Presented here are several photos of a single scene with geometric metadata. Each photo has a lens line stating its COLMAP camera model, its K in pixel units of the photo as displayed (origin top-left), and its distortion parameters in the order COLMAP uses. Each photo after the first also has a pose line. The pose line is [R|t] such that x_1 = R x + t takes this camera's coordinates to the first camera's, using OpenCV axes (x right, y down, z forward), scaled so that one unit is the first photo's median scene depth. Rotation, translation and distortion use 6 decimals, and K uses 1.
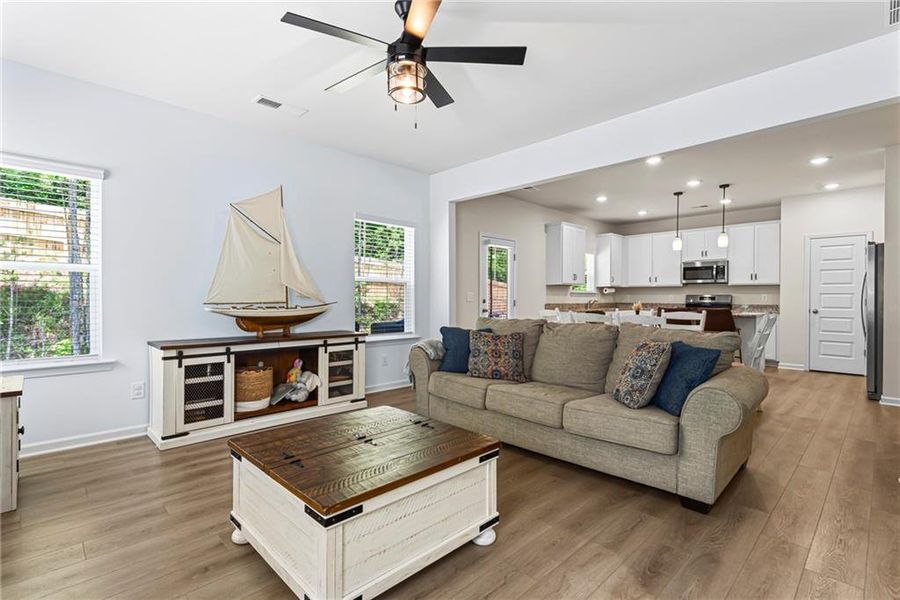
lens RADIAL K [[430.7, 0, 440.4], [0, 430.7, 299.8], [0, 0, 1]] dist [0.001716, -0.000212]
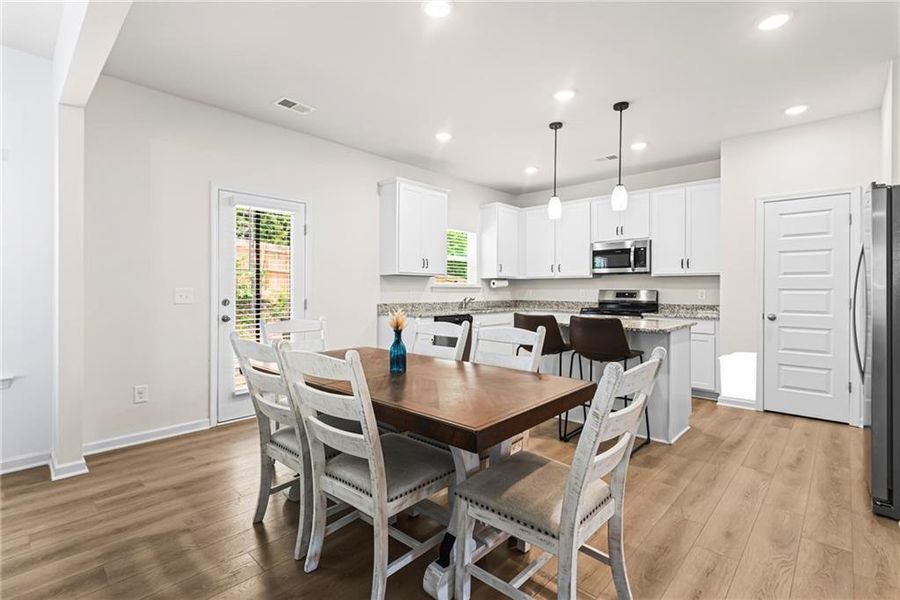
lens RADIAL K [[423.4, 0, 445.3], [0, 423.4, 290.3], [0, 0, 1]] dist [-0.000004, -0.000270]
pose [[0.998797, 0.000211, 0.049035, 0.268632], [-0.000021, 0.999992, -0.003875, -0.007620], [-0.049035, 0.003869, 0.998790, 0.300483]]
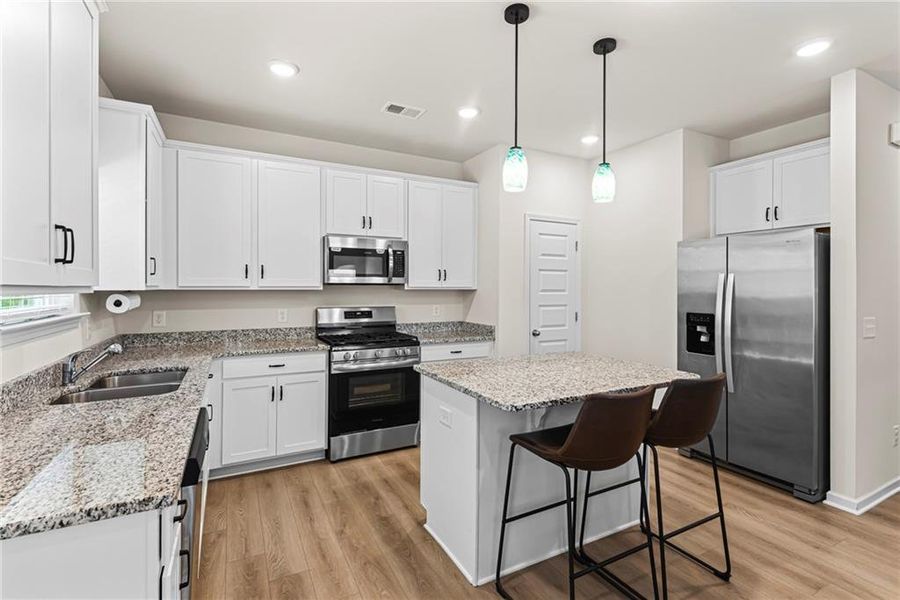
lens RADIAL K [[403.1, 0, 447.4], [0, 403.1, 289.7], [0, 0, 1]] dist [0.000745, 0.000058]
pose [[0.279762, -0.004254, 0.960060, 0.187035], [0.004683, 0.999984, 0.003066, -0.030113], [-0.960058, 0.003638, 0.279777, 0.710206]]
